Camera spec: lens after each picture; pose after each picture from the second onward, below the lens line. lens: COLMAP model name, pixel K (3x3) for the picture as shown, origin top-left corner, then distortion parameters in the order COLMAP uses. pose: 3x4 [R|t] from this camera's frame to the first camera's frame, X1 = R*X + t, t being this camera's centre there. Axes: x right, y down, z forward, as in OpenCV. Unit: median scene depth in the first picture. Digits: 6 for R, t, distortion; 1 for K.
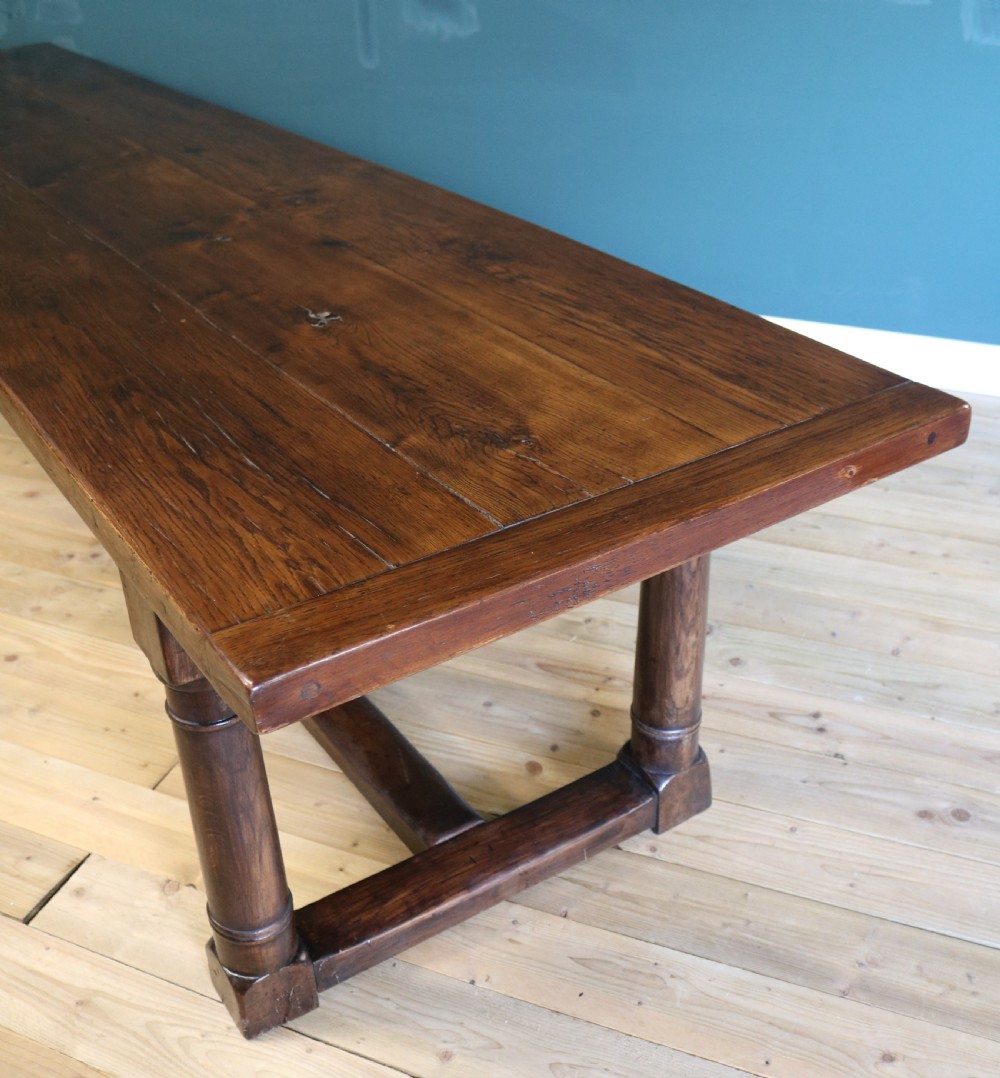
lens RADIAL K [[1261.6, 0, 500.0], [0, 1261.6, 539.0], [0, 0, 1]] dist [-0.162668, 0.072301]
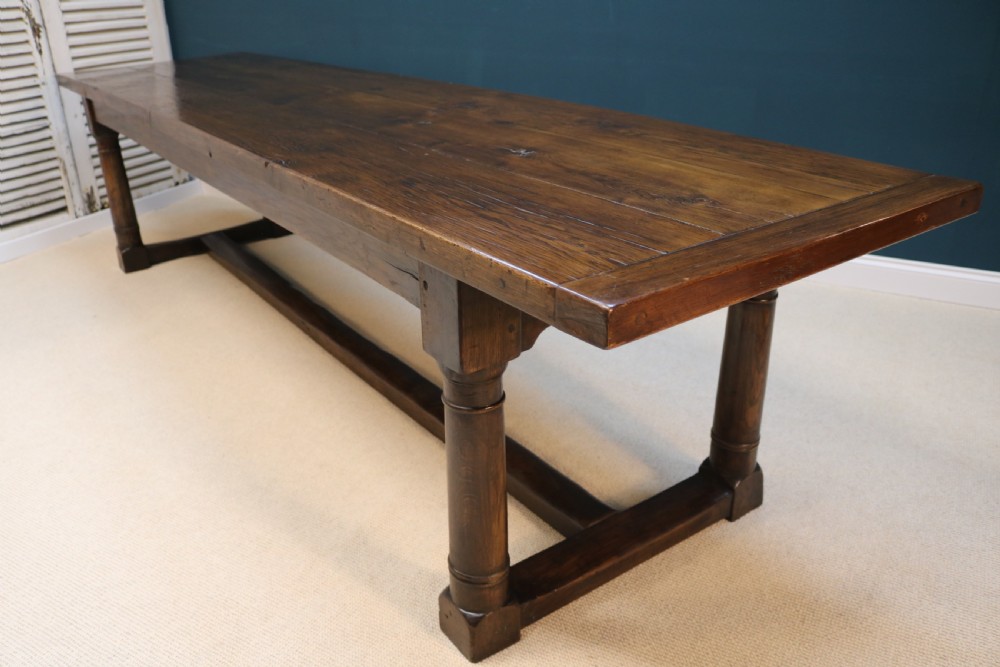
lens RADIAL K [[823.8, 0, 500.0], [0, 823.8, 333.5], [0, 0, 1]] dist [-0.152863, 0.117422]
pose [[0.999599, -0.015138, 0.023941, -0.202953], [0.017528, 0.994527, -0.103001, 0.140889], [-0.022251, 0.103379, 0.994393, 0.065188]]
